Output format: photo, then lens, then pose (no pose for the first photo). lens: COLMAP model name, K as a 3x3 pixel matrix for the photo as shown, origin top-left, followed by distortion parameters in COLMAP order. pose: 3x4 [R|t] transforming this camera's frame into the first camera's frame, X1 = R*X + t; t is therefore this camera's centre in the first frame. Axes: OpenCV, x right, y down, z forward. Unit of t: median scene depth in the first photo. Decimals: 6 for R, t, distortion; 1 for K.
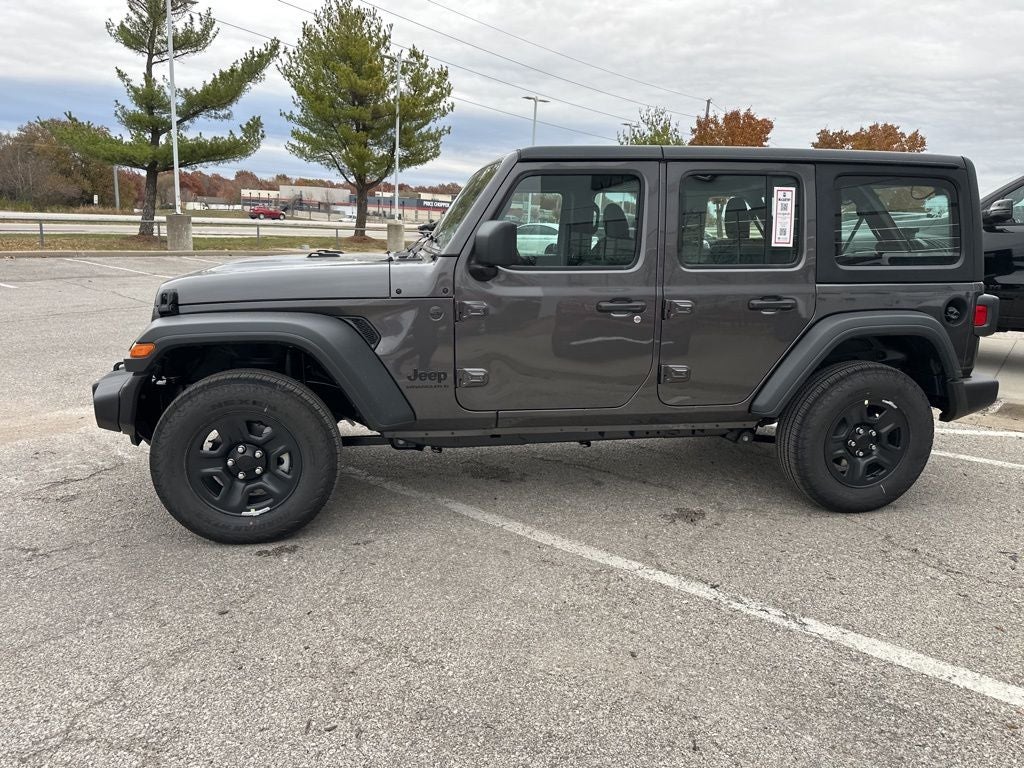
lens RADIAL K [[720.4, 0, 508.0], [0, 720.4, 388.8], [0, 0, 1]] dist [0.032615, -0.036561]
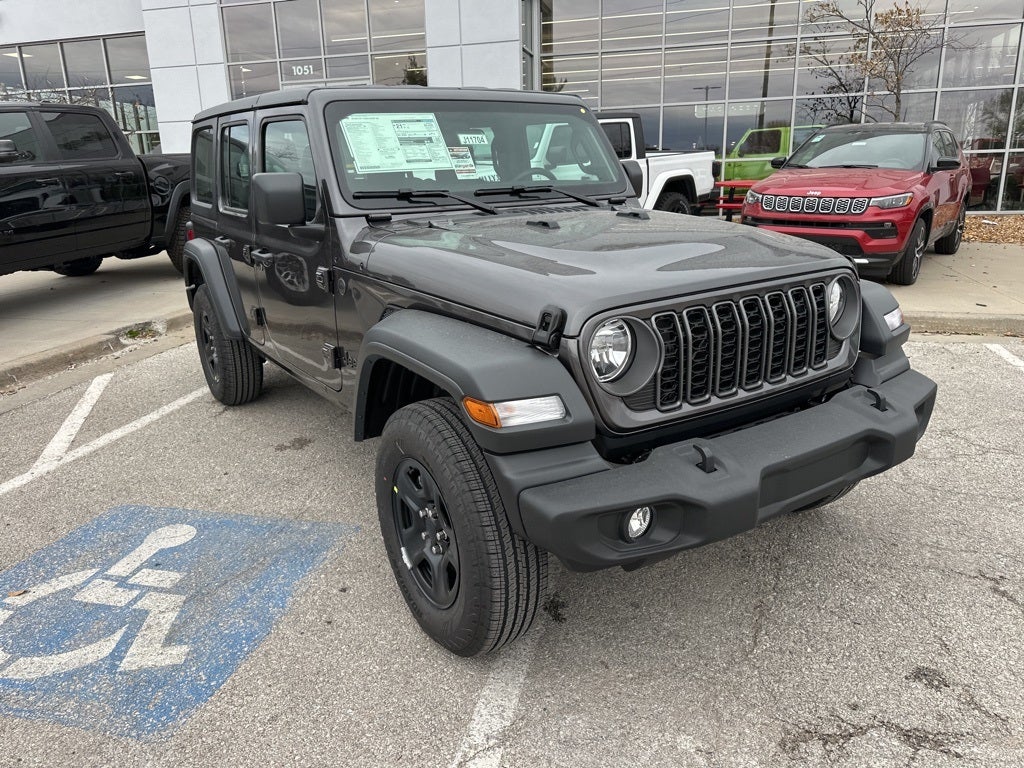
lens RADIAL K [[720.4, 0, 508.7], [0, 720.4, 392.9], [0, 0, 1]] dist [0.032615, -0.036561]
pose [[-0.401129, -0.288940, 0.869258, -0.824730], [0.216776, 0.892051, 0.396551, -0.312336], [-0.890002, 0.347503, -0.295192, 1.263739]]
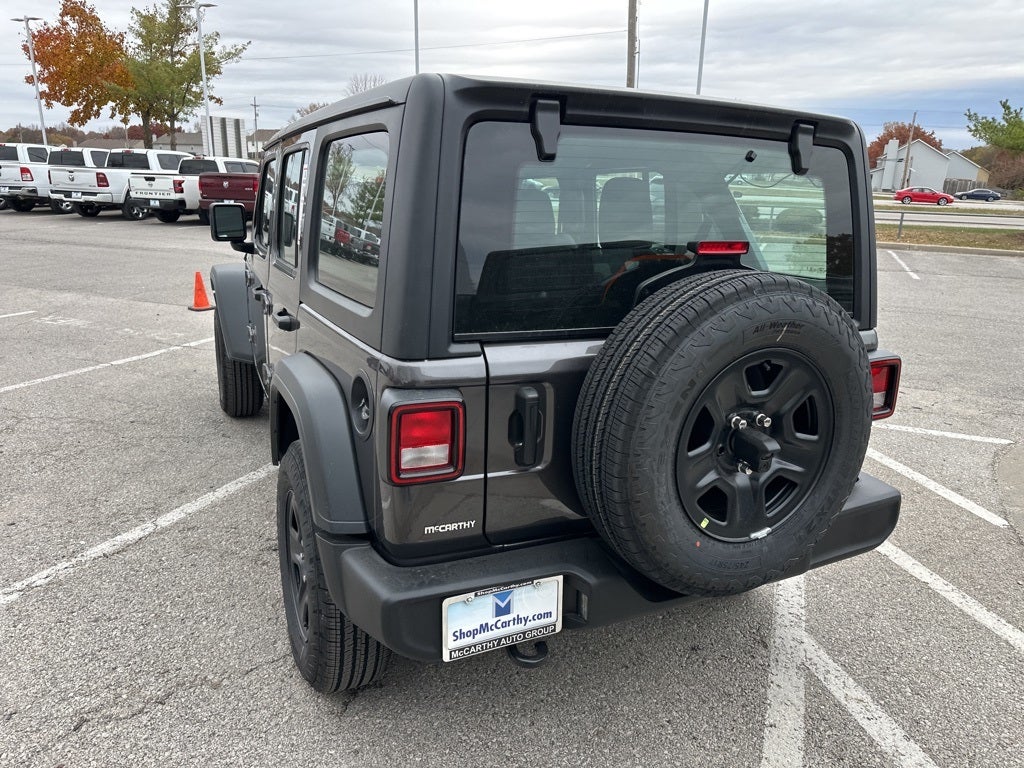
lens RADIAL K [[720.4, 0, 507.1], [0, 720.4, 374.8], [0, 0, 1]] dist [0.032615, -0.036561]
pose [[0.268504, 0.227166, -0.936110, 0.983049], [-0.237761, 0.957357, 0.164125, -0.206041], [0.933475, 0.178502, 0.311066, 0.844011]]
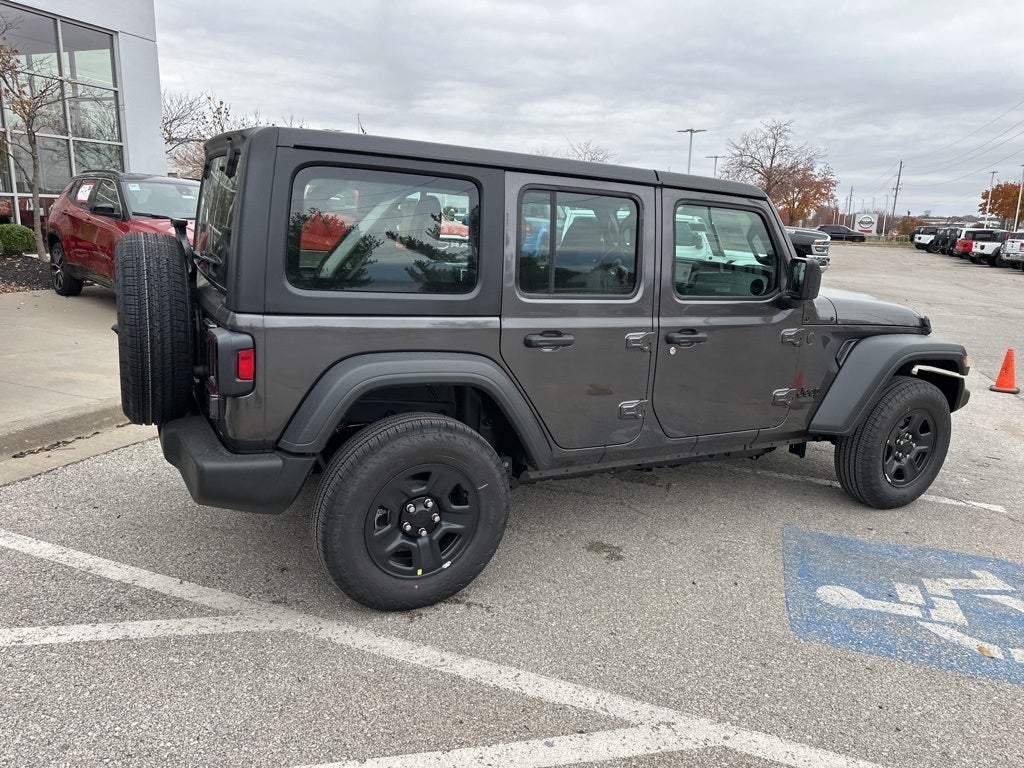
lens RADIAL K [[720.4, 0, 510.1], [0, 720.4, 377.8], [0, 0, 1]] dist [0.032615, -0.036561]
pose [[-0.947121, -0.004153, -0.320849, 0.511837], [-0.142334, 0.901597, 0.408489, -0.443308], [0.287580, 0.432557, -0.854513, 1.869001]]
